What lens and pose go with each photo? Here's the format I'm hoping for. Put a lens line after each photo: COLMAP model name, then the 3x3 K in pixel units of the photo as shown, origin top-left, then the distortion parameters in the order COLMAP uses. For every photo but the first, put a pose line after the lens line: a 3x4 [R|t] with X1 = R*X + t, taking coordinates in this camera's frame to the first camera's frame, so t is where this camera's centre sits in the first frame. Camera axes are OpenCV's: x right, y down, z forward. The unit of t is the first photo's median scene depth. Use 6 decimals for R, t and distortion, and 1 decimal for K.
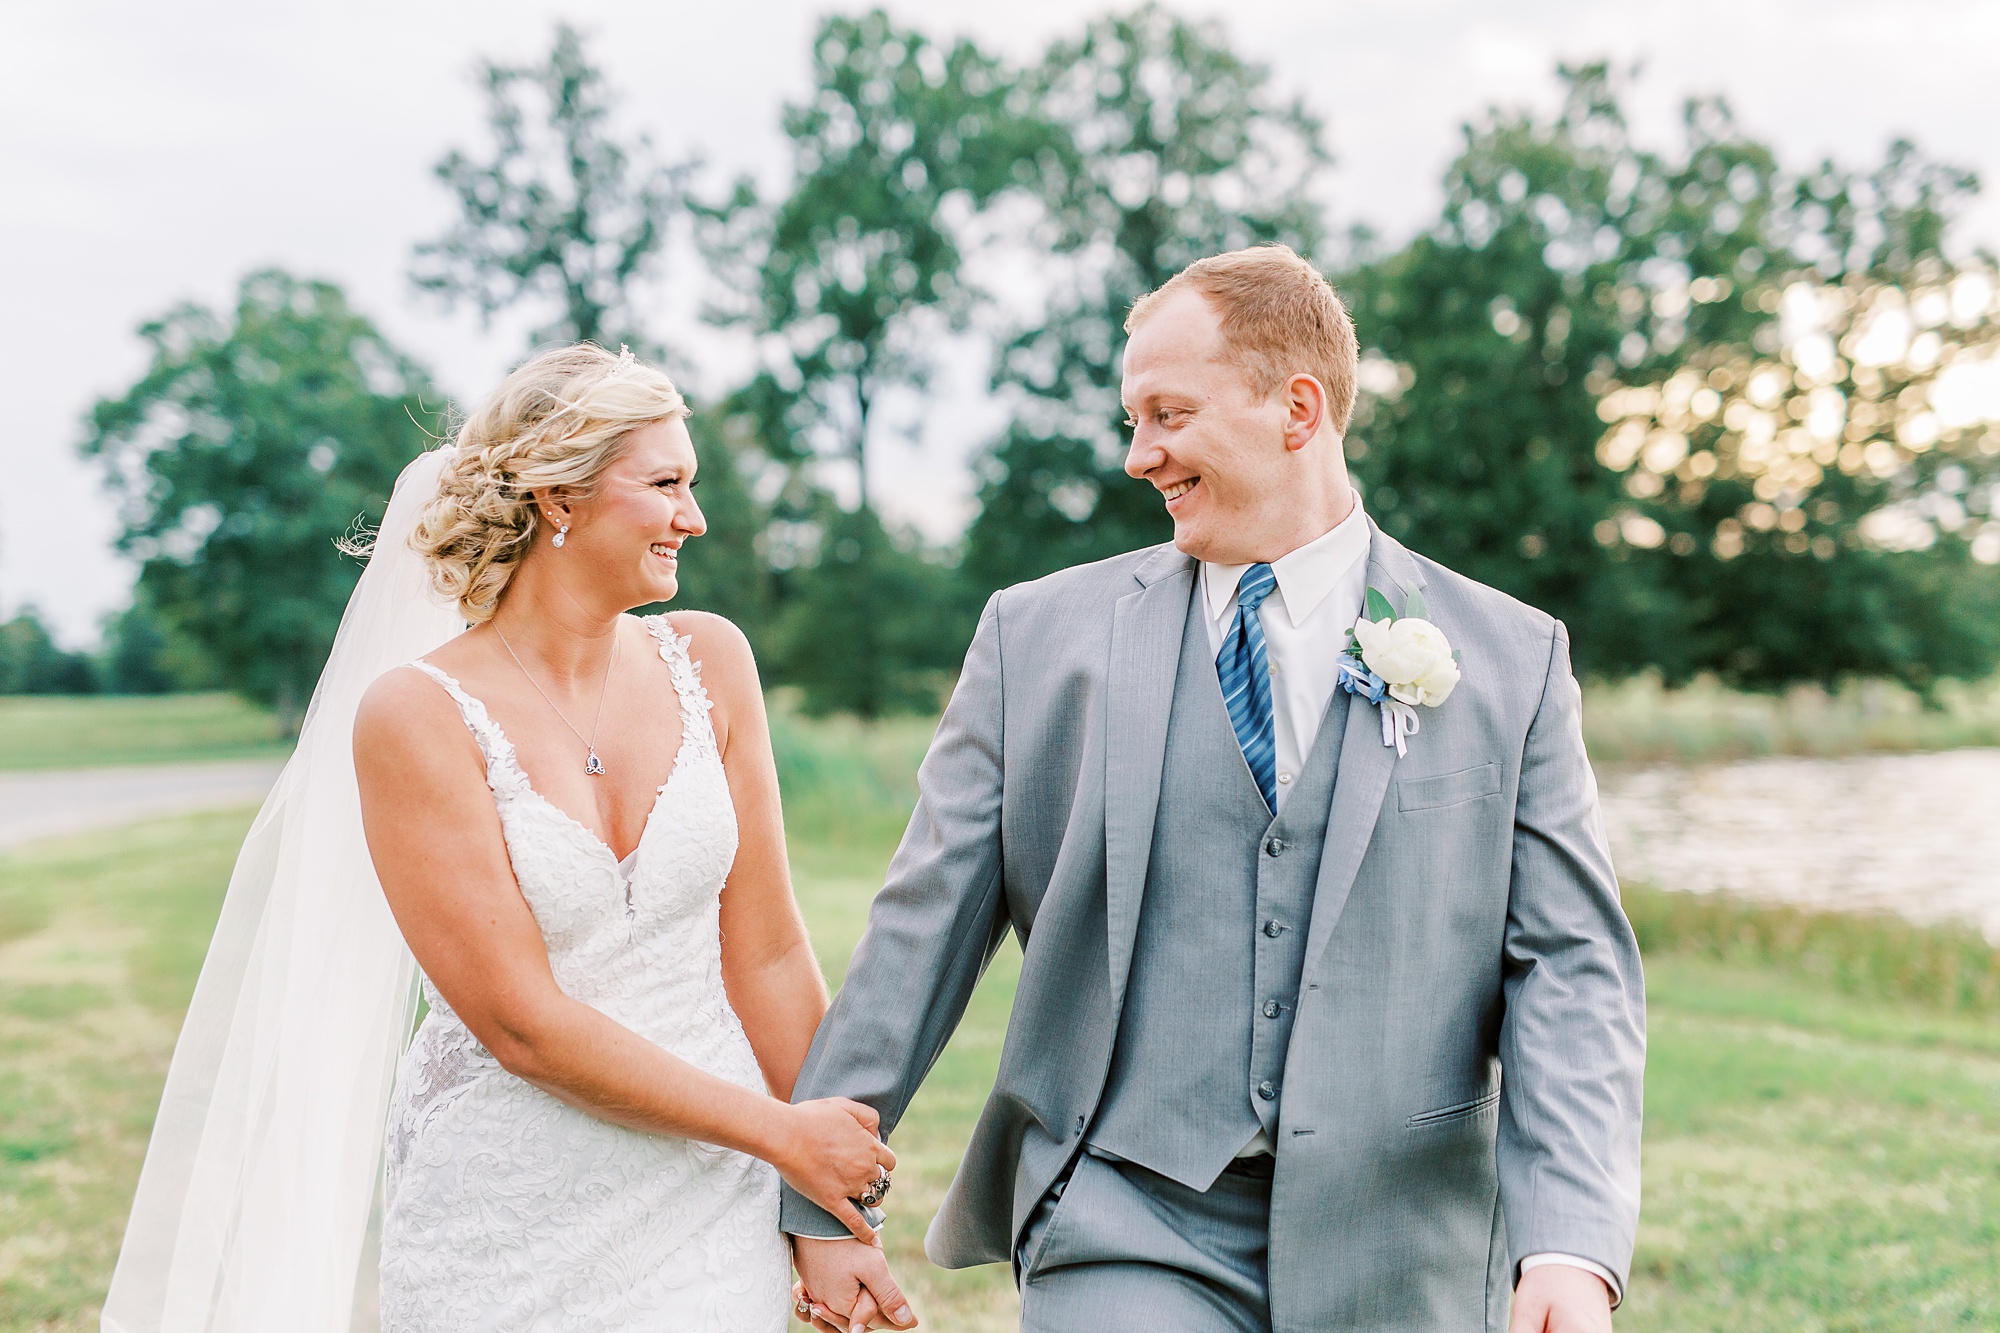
lens RADIAL K [[2858.1, 0, 1000.0], [0, 2858.1, 666.5], [0, 0, 1]] dist [0.009978, 0.010510]
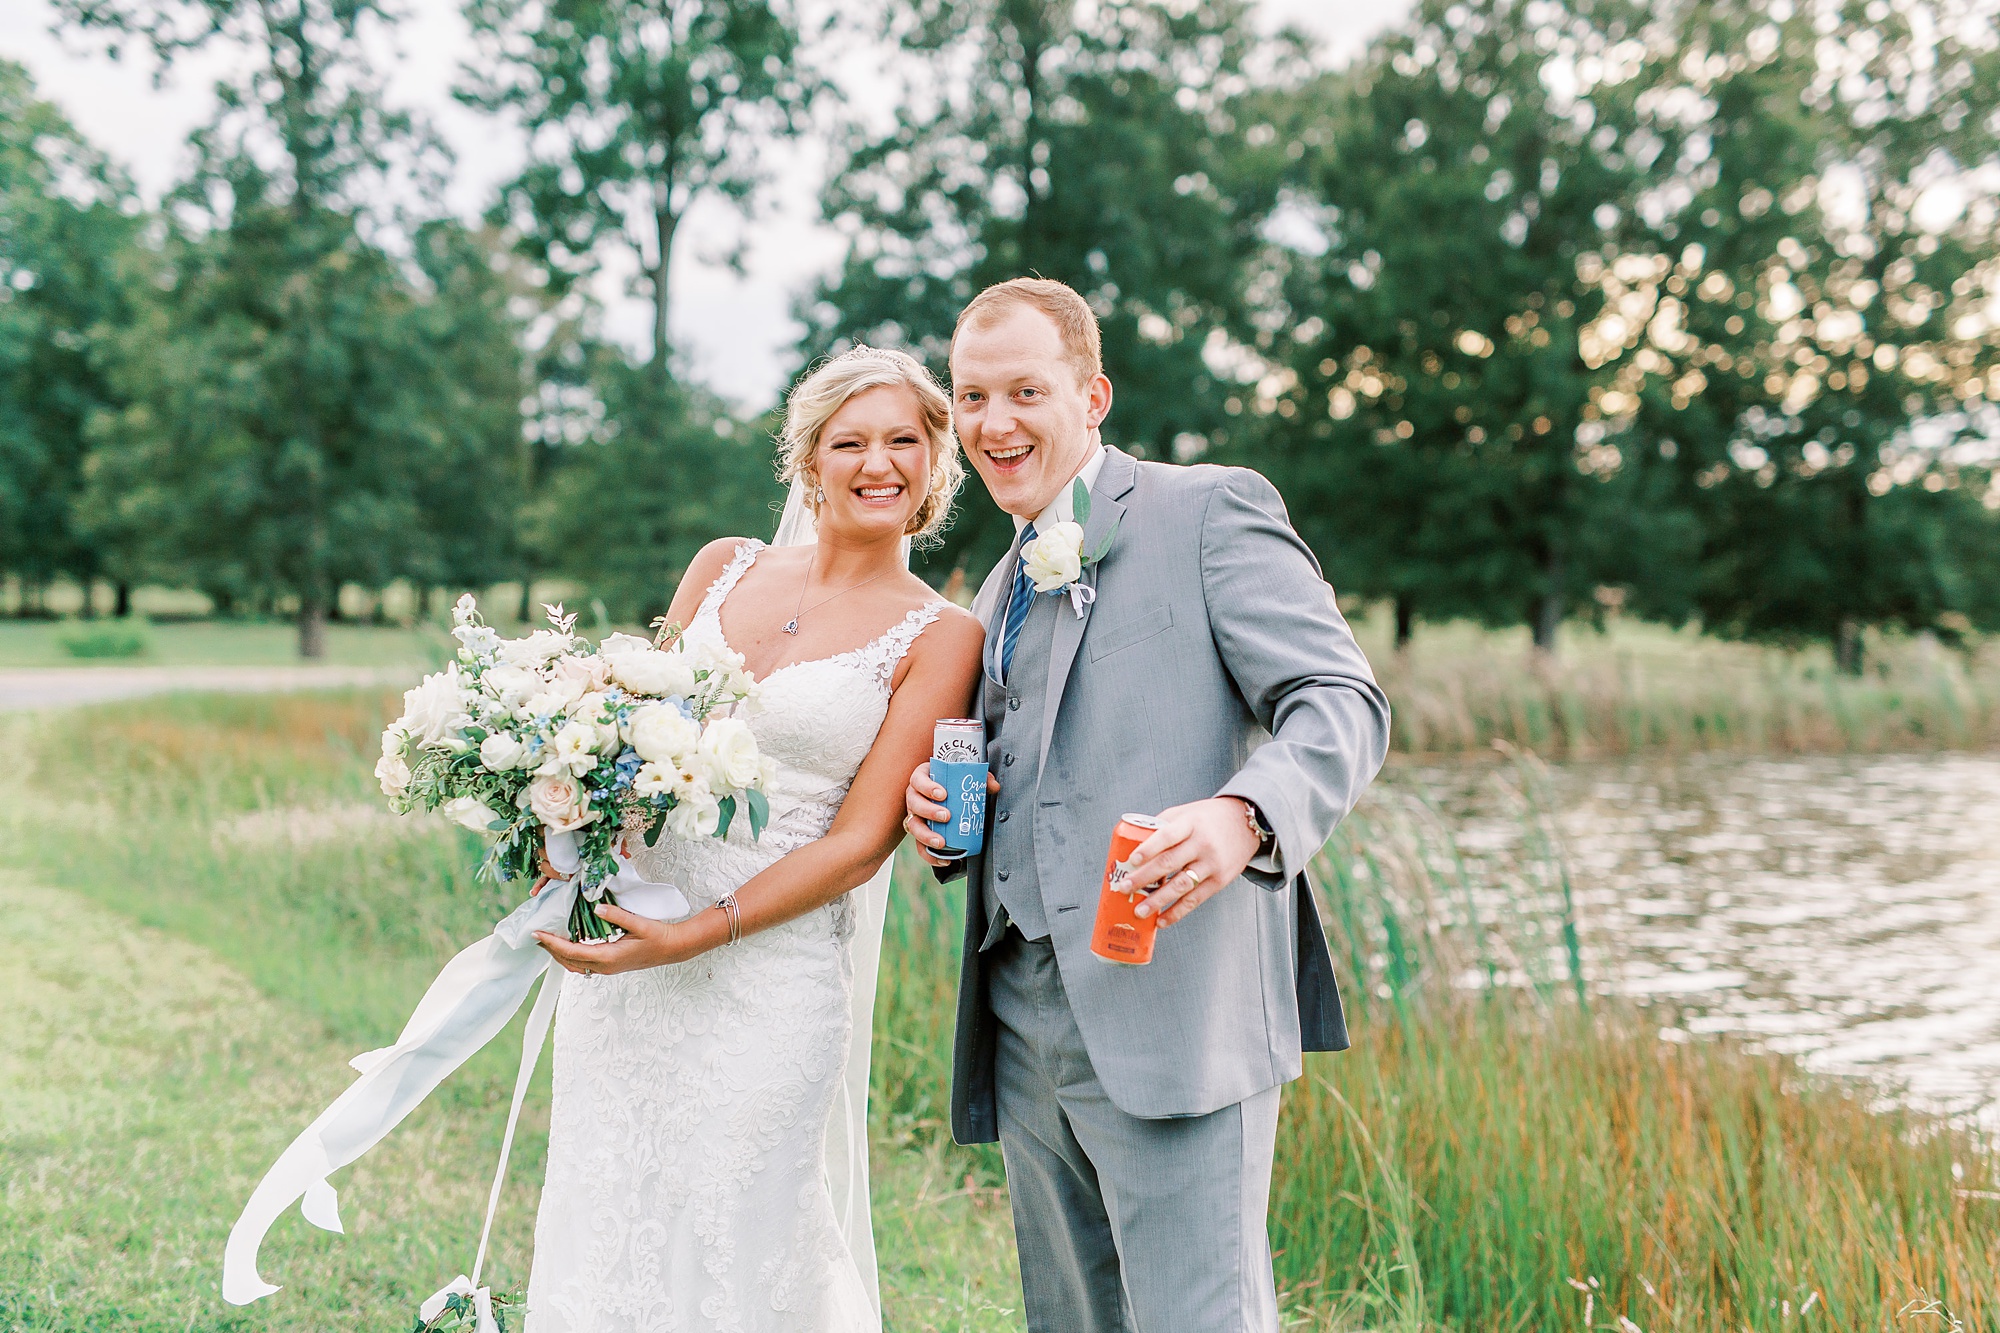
lens RADIAL K [[2858.1, 0, 1000.0], [0, 2858.1, 666.5], [0, 0, 1]] dist [0.009978, 0.010510]
pose [[0.995733, 0.040053, 0.083133, -0.015785], [-0.043263, 0.998372, 0.037170, -0.003835], [-0.081509, -0.040608, 0.995845, 0.204214]]
